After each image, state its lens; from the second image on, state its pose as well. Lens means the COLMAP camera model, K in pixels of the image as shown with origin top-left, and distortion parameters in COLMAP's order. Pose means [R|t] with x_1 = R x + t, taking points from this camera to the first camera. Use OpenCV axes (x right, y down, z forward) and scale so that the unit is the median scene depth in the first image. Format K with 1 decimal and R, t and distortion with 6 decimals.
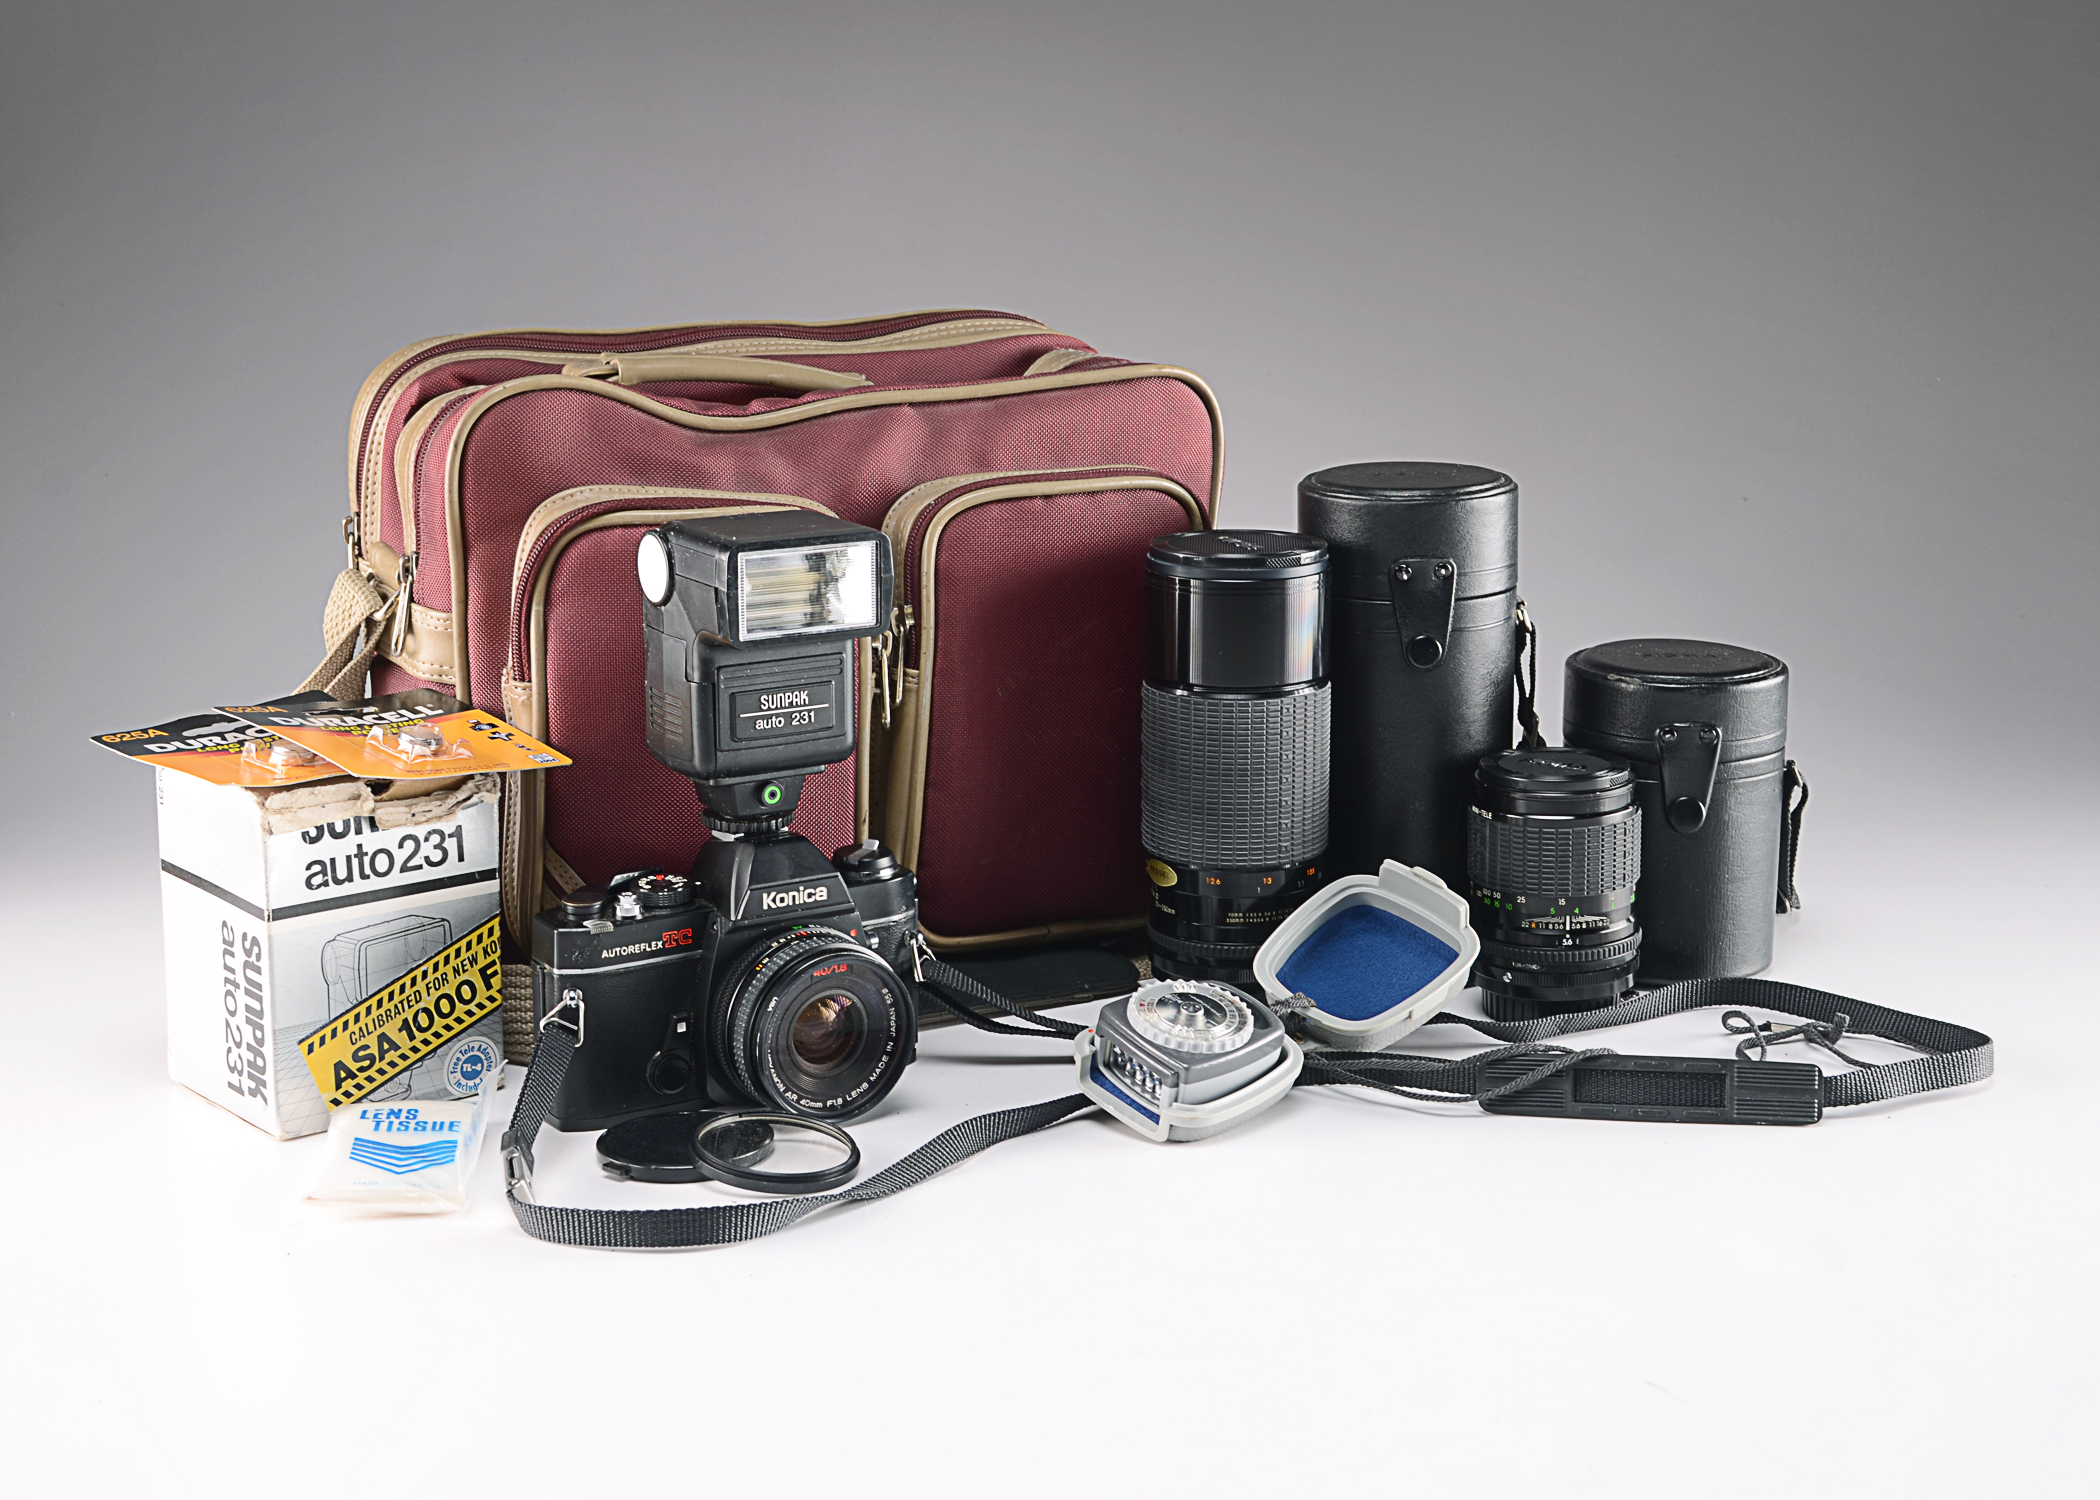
lens RADIAL K [[3098.8, 0, 1050.0], [0, 3098.8, 750.0], [0, 0, 1]] dist [-0.040210, 0.129831]
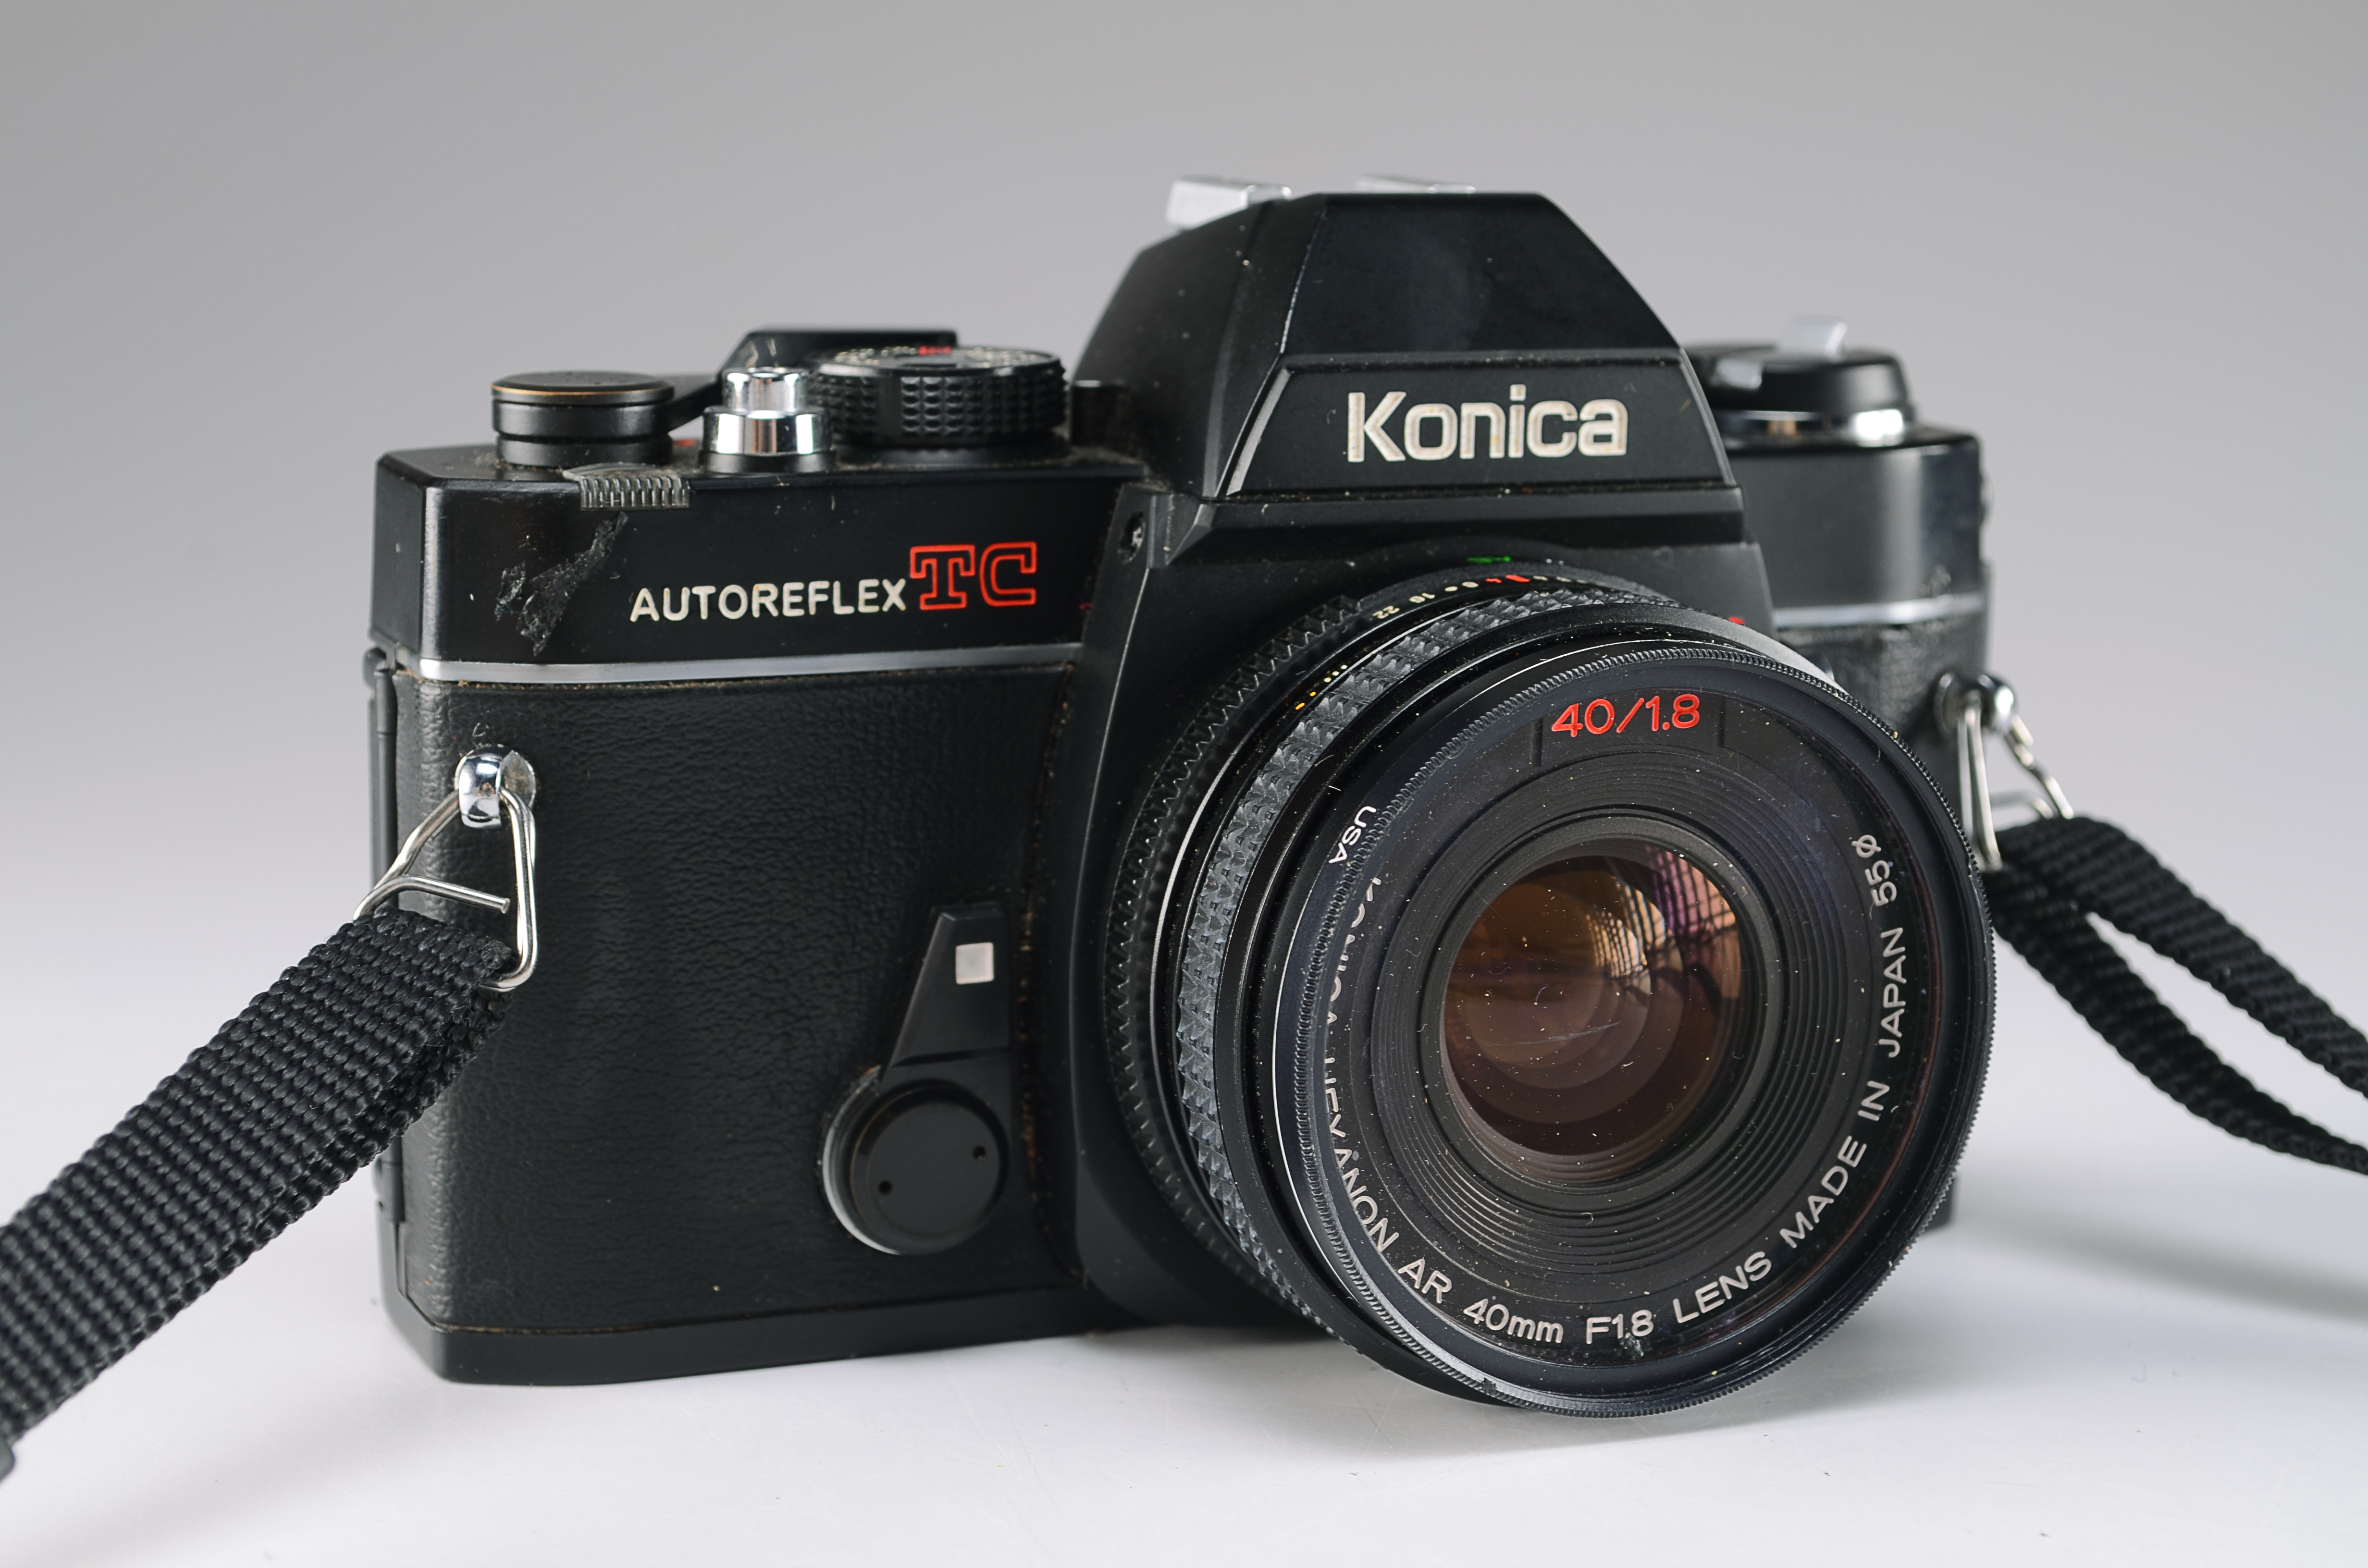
lens RADIAL K [[4481.2, 0, 1184.0], [0, 4481.2, 784.0], [0, 0, 1]] dist [0.039873, 0.067575]
pose [[0.983537, 0.039677, -0.176297, -0.043903], [-0.050058, 0.997240, -0.054826, 0.092175], [0.173635, 0.062749, 0.982809, 0.659344]]
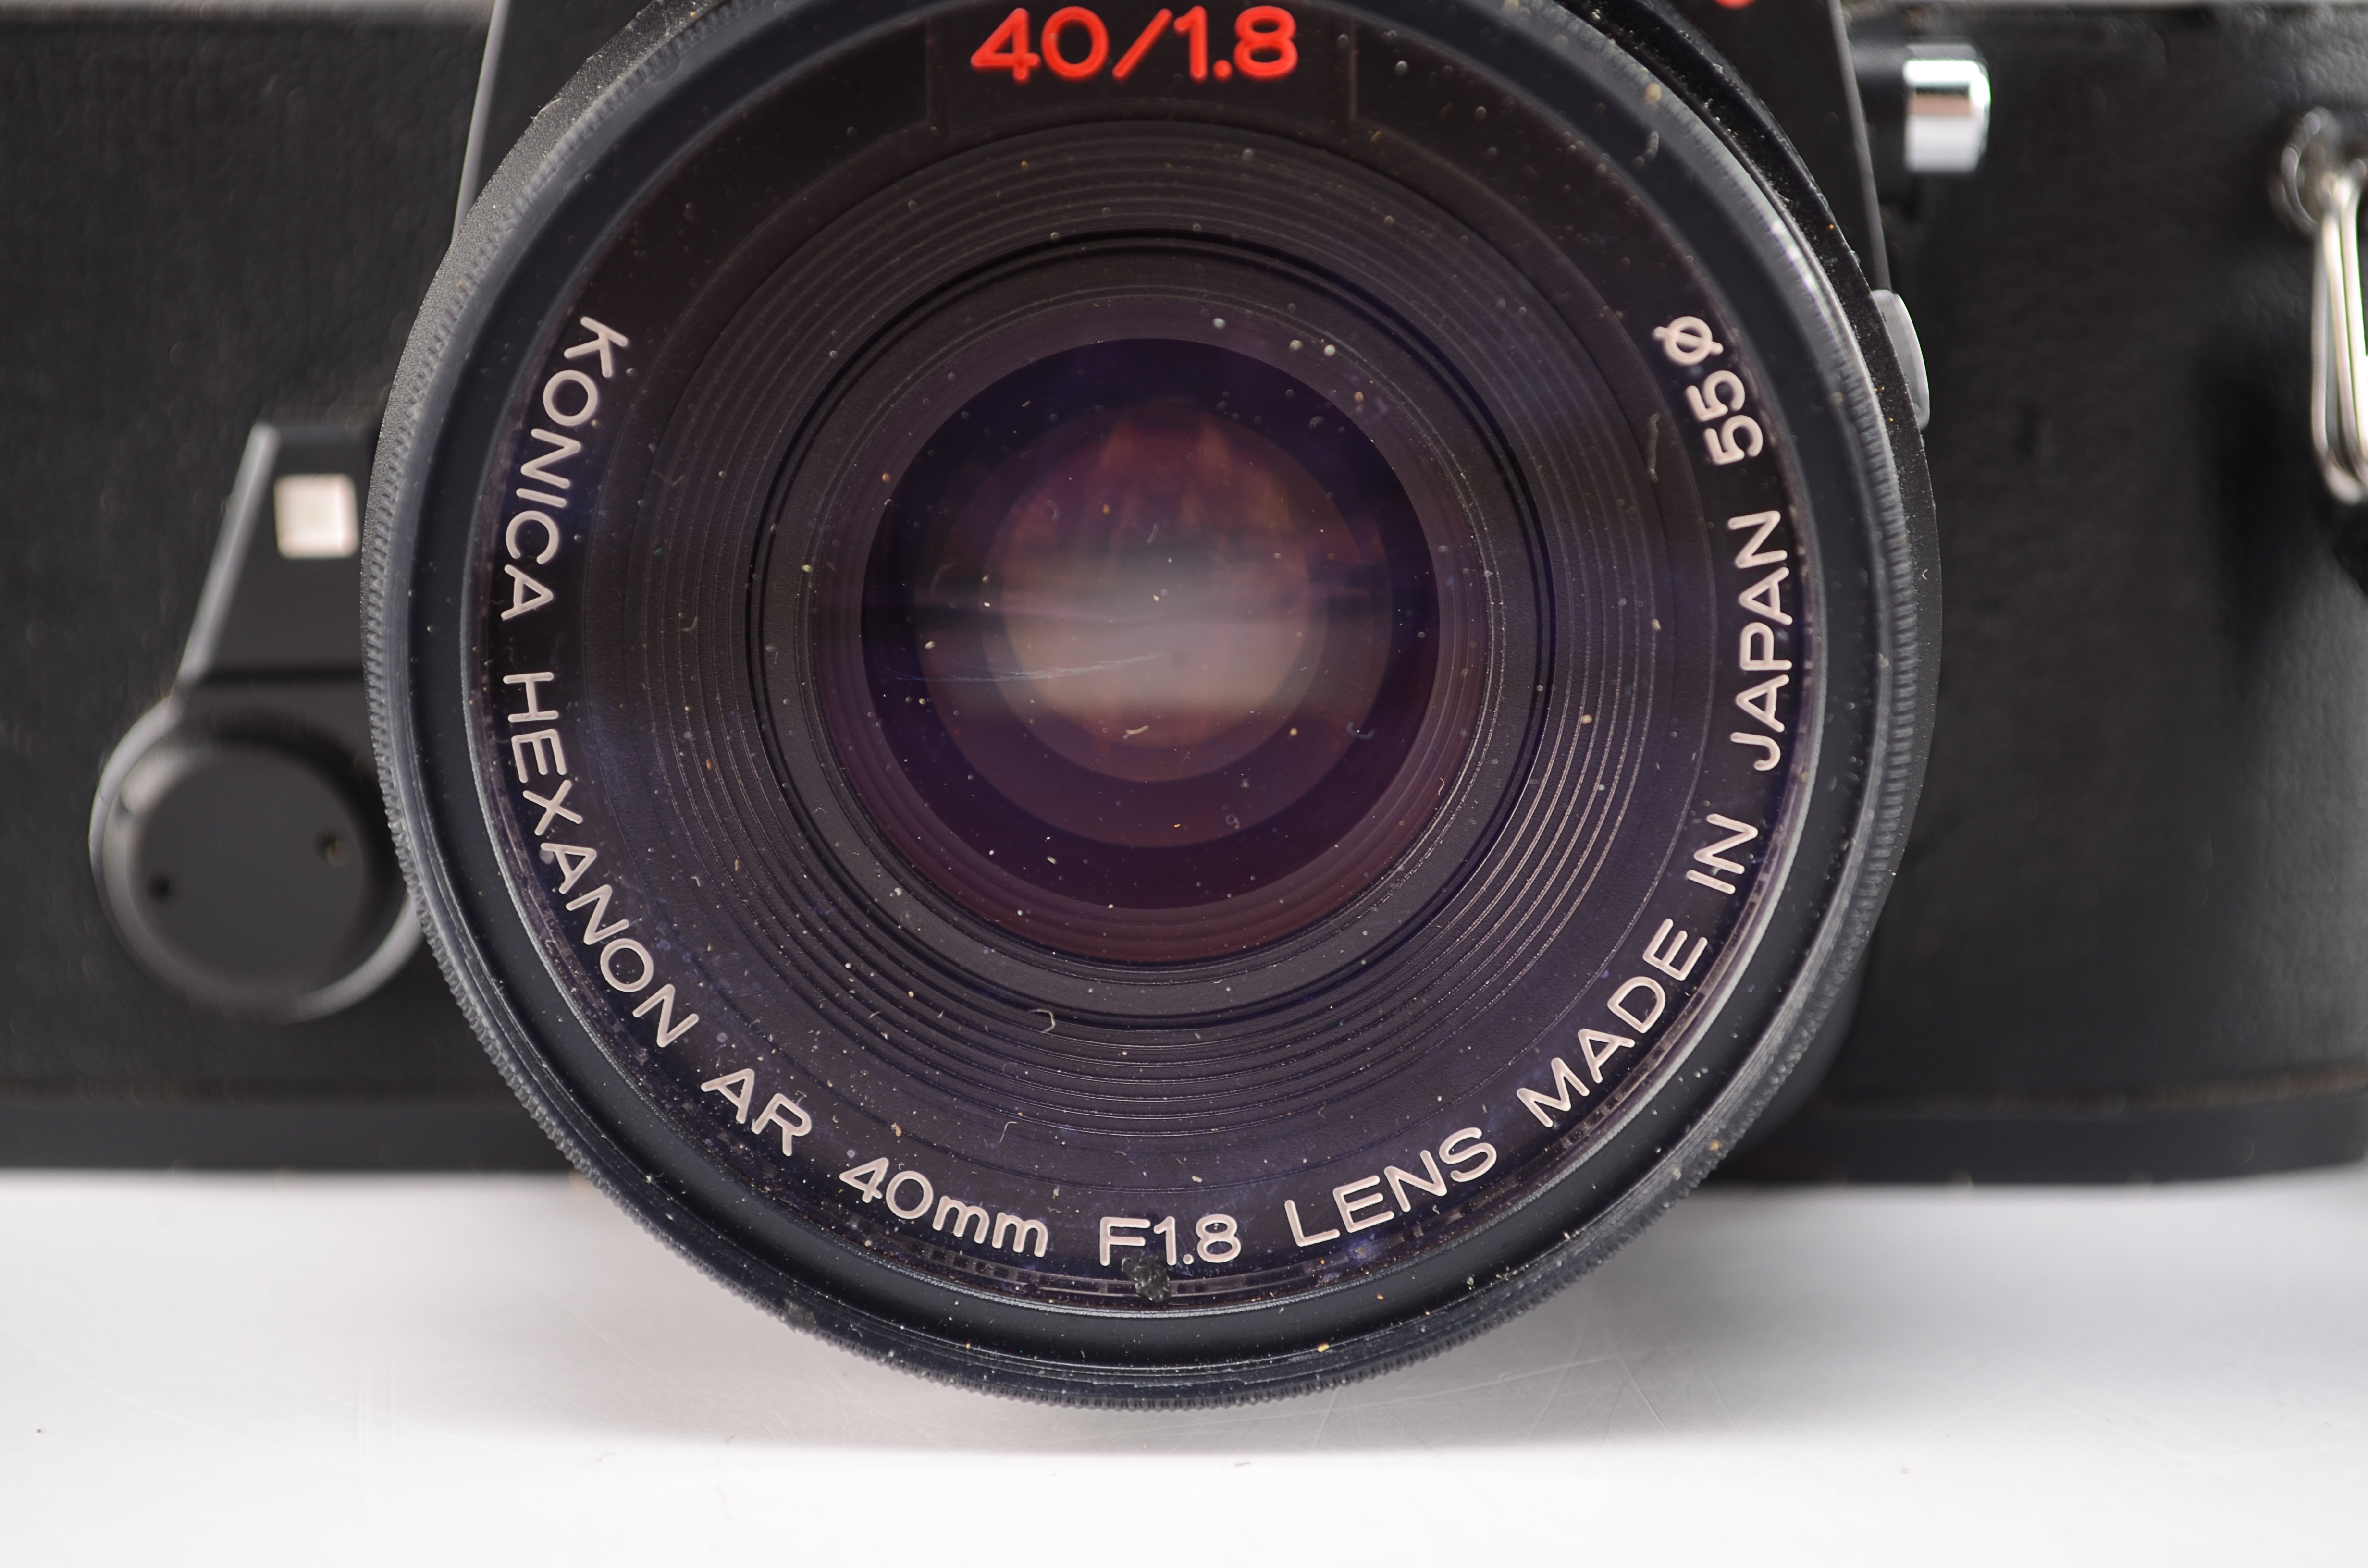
lens RADIAL K [[4977.7, 0, 1184.0], [0, 4977.7, 784.0], [0, 0, 1]] dist [0.082593, -0.176153]
pose [[0.826460, 0.106341, -0.552861, 0.033488], [-0.125917, 0.992037, 0.002585, 0.094207], [0.548734, 0.067478, 0.833269, 0.825453]]
